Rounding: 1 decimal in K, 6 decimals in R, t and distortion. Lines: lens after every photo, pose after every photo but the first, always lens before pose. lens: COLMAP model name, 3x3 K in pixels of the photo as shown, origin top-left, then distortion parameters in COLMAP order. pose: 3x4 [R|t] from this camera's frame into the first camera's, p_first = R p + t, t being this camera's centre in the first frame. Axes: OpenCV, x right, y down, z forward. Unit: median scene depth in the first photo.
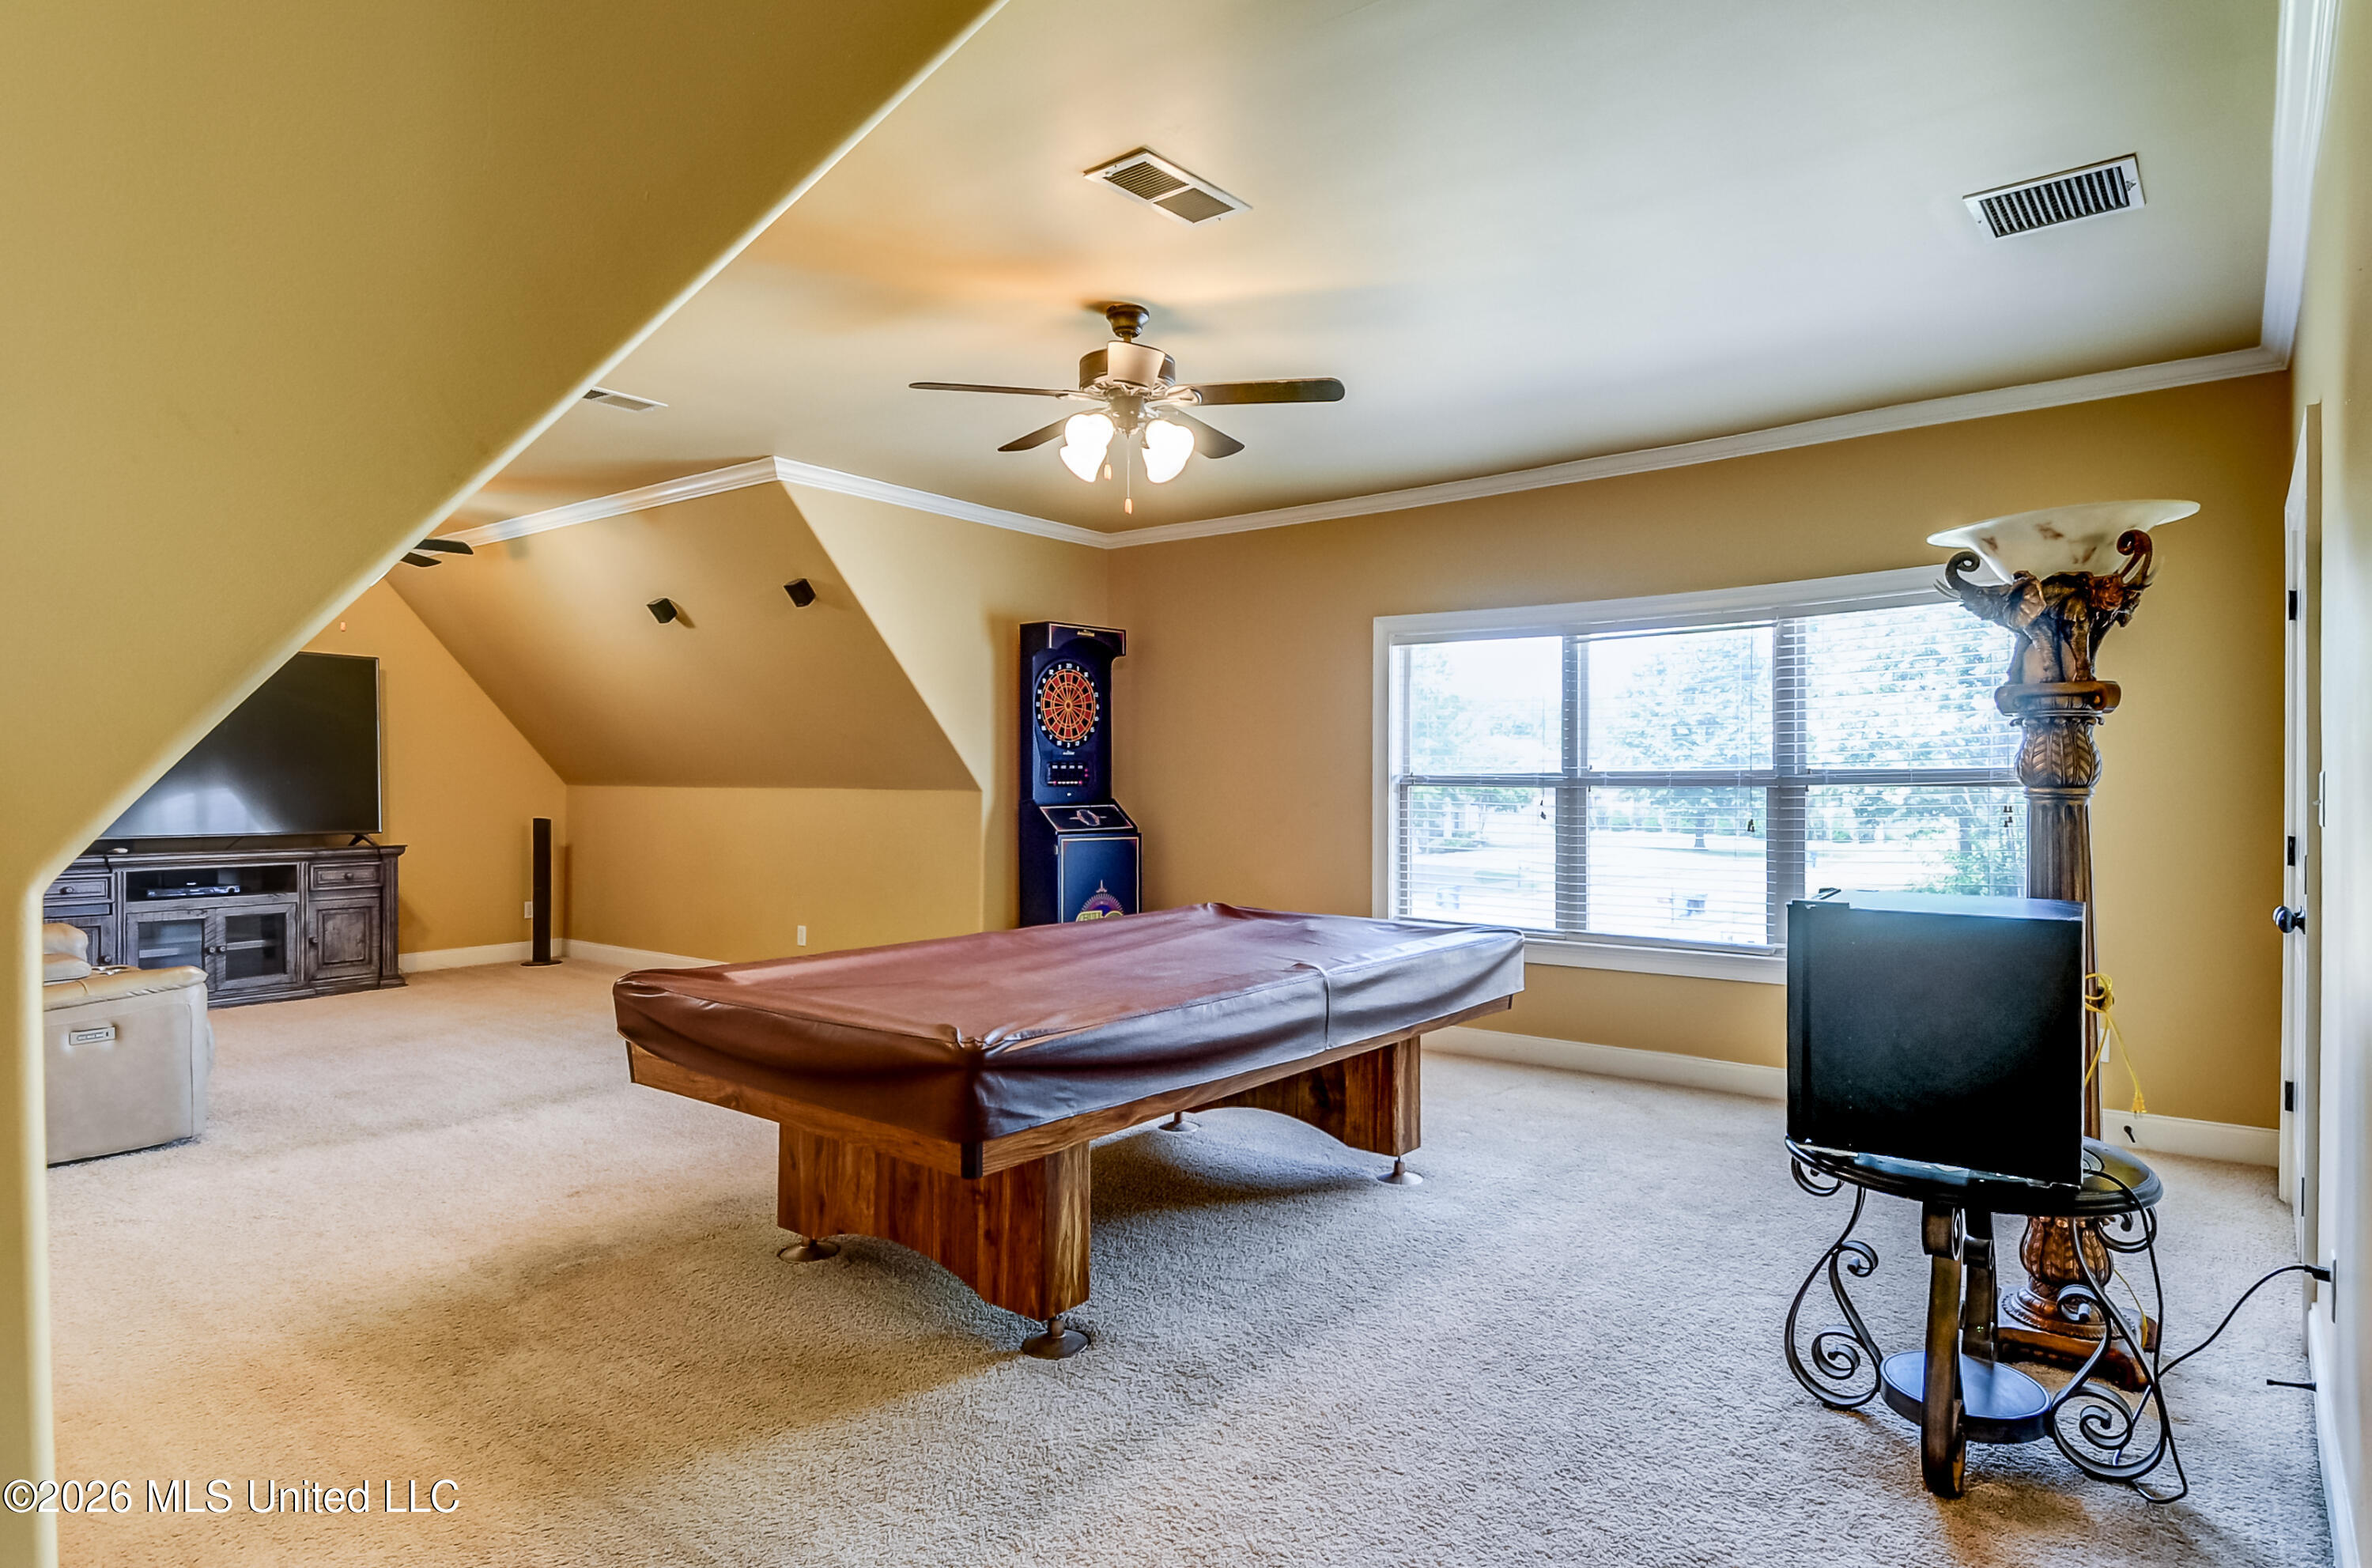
lens RADIAL K [[1255.5, 0, 1174.1], [0, 1255.5, 787.2], [0, 0, 1]] dist [0.037270, -0.001089]
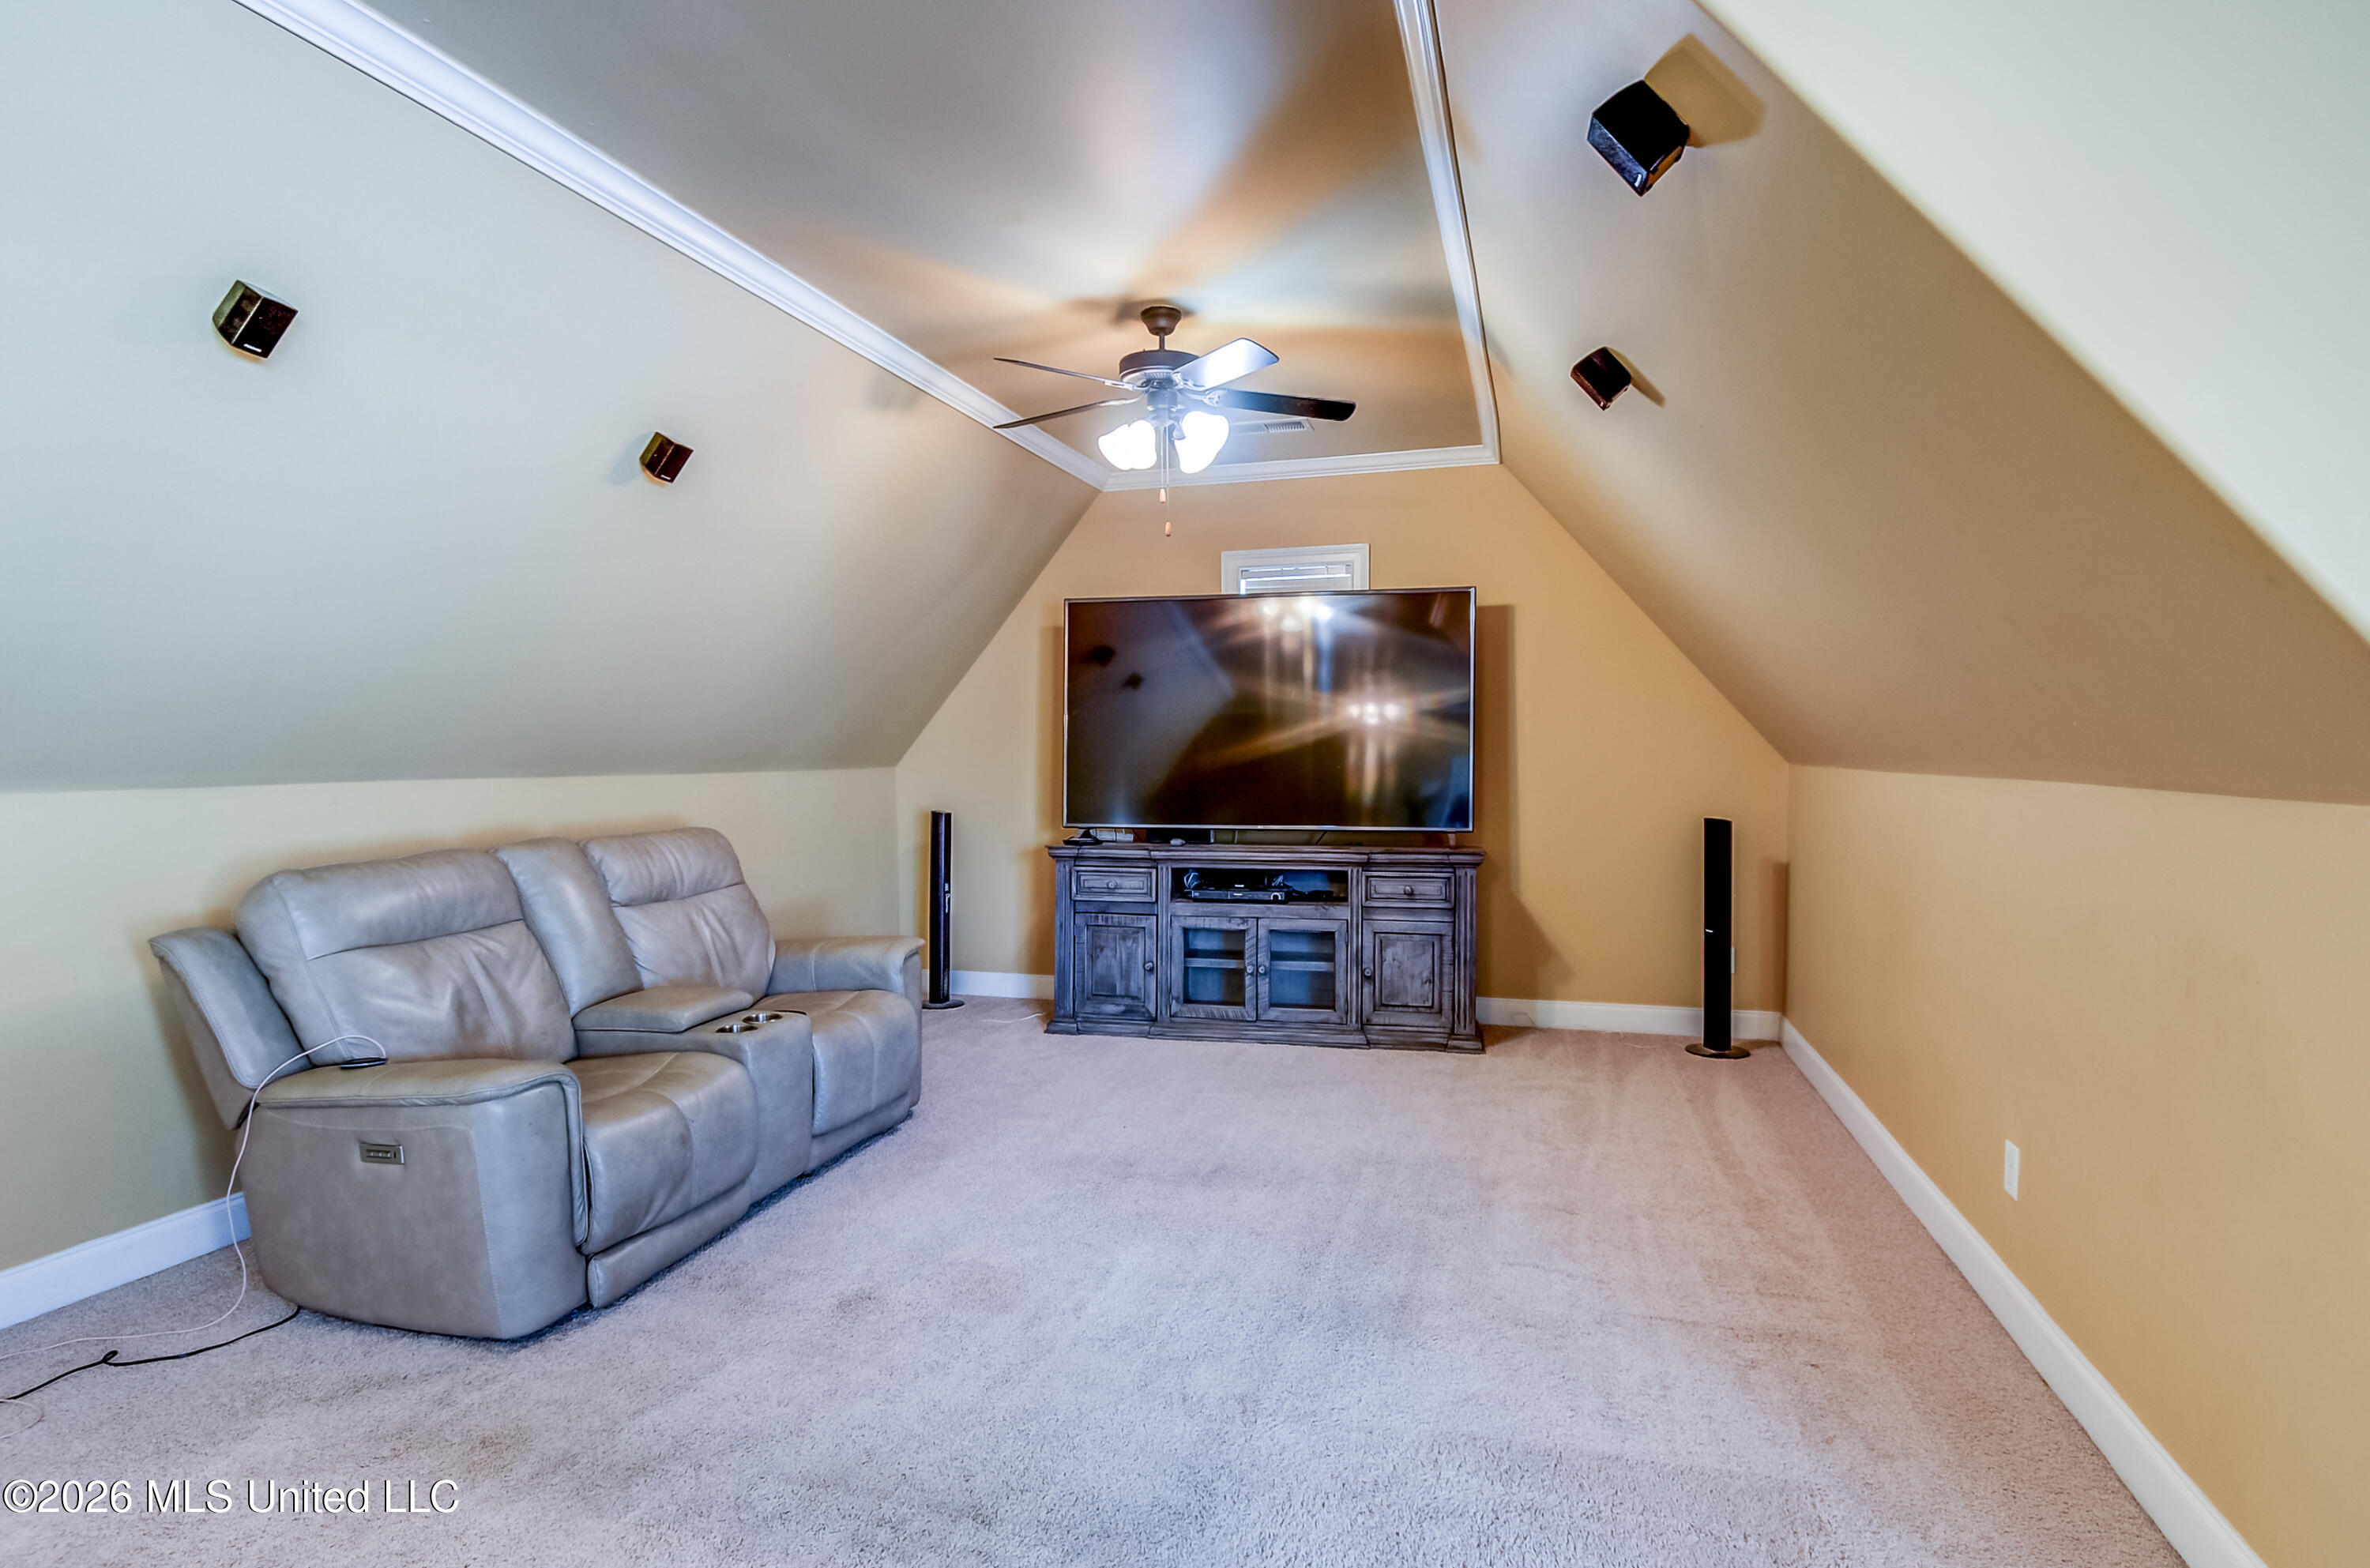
lens RADIAL K [[1254.3, 0, 1173.1], [0, 1254.3, 787.2], [0, 0, 1]] dist [0.037270, -0.001089]
pose [[0.392830, 0.022797, -0.919328, -0.043140], [-0.001159, 0.999704, 0.024294, -0.006762], [0.919610, -0.008478, 0.392740, 0.624376]]
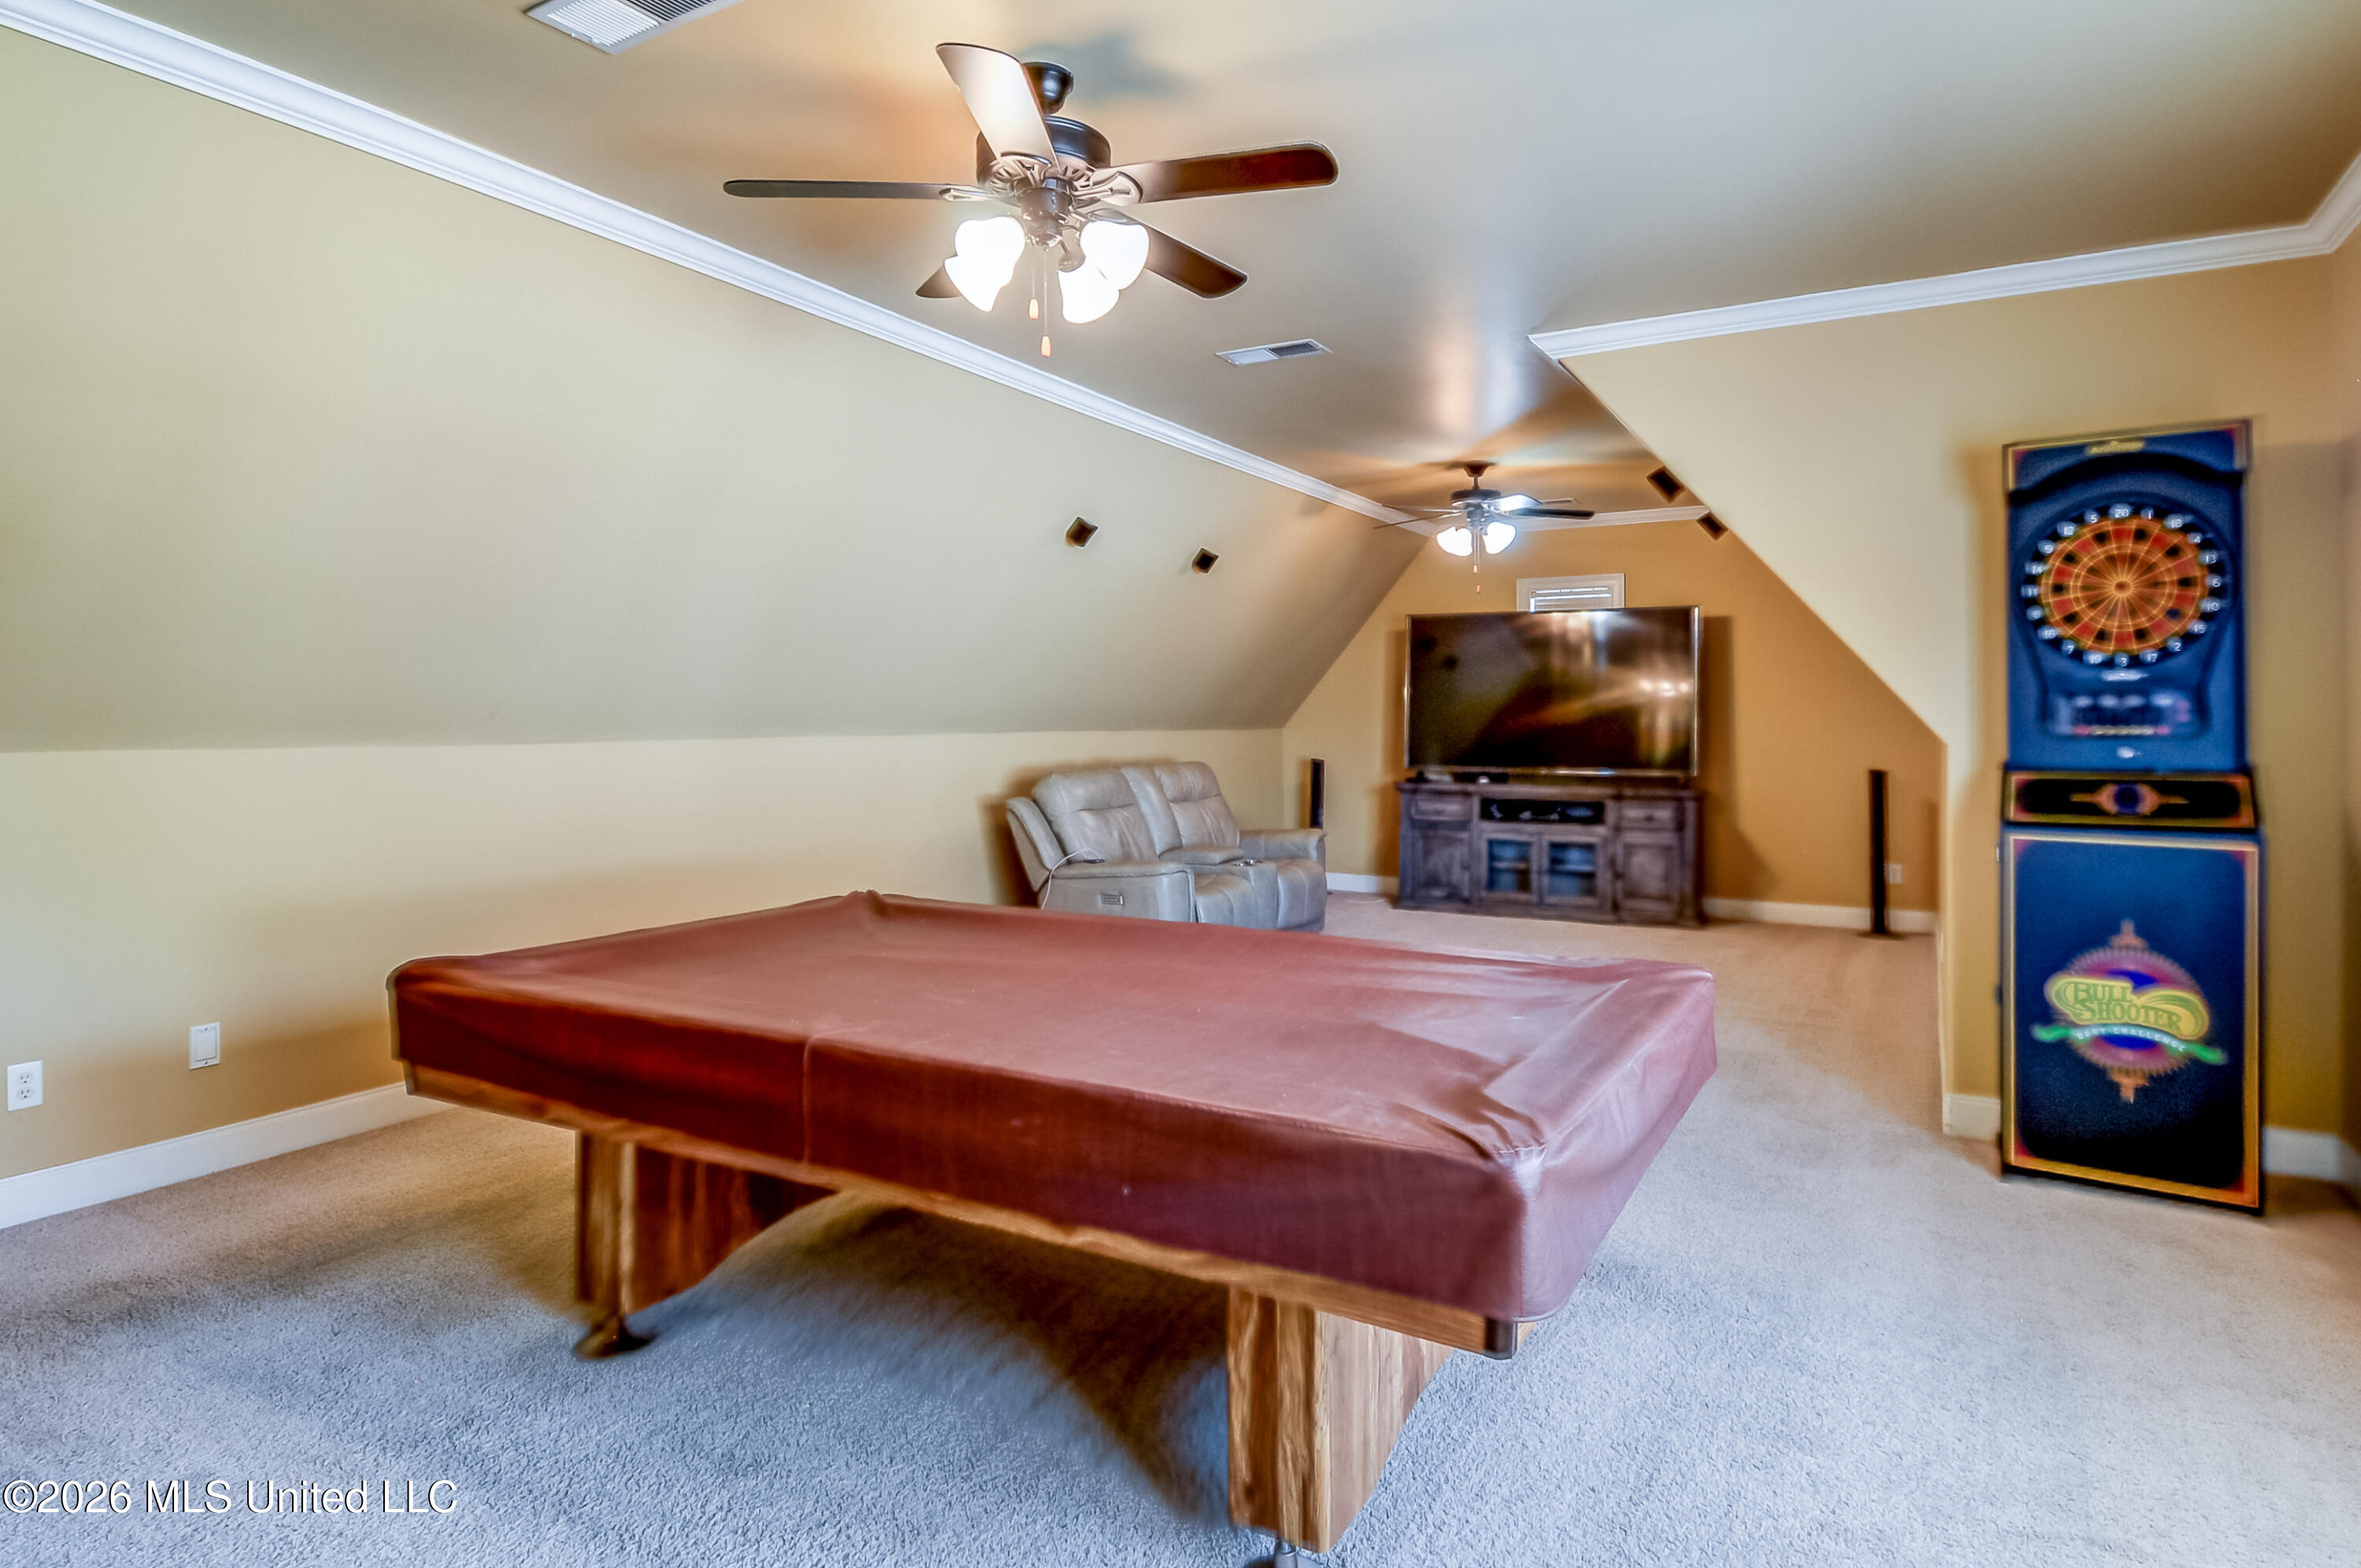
lens RADIAL K [[1269.2, 0, 1195.6], [0, 1269.2, 717.2], [0, 0, 1]] dist [-0.000008, -0.000353]
pose [[0.181283, -0.004001, -0.983423, 0.334183], [-0.006217, 0.999967, -0.005214, -0.003780], [0.983411, 0.007059, 0.181252, 0.462956]]
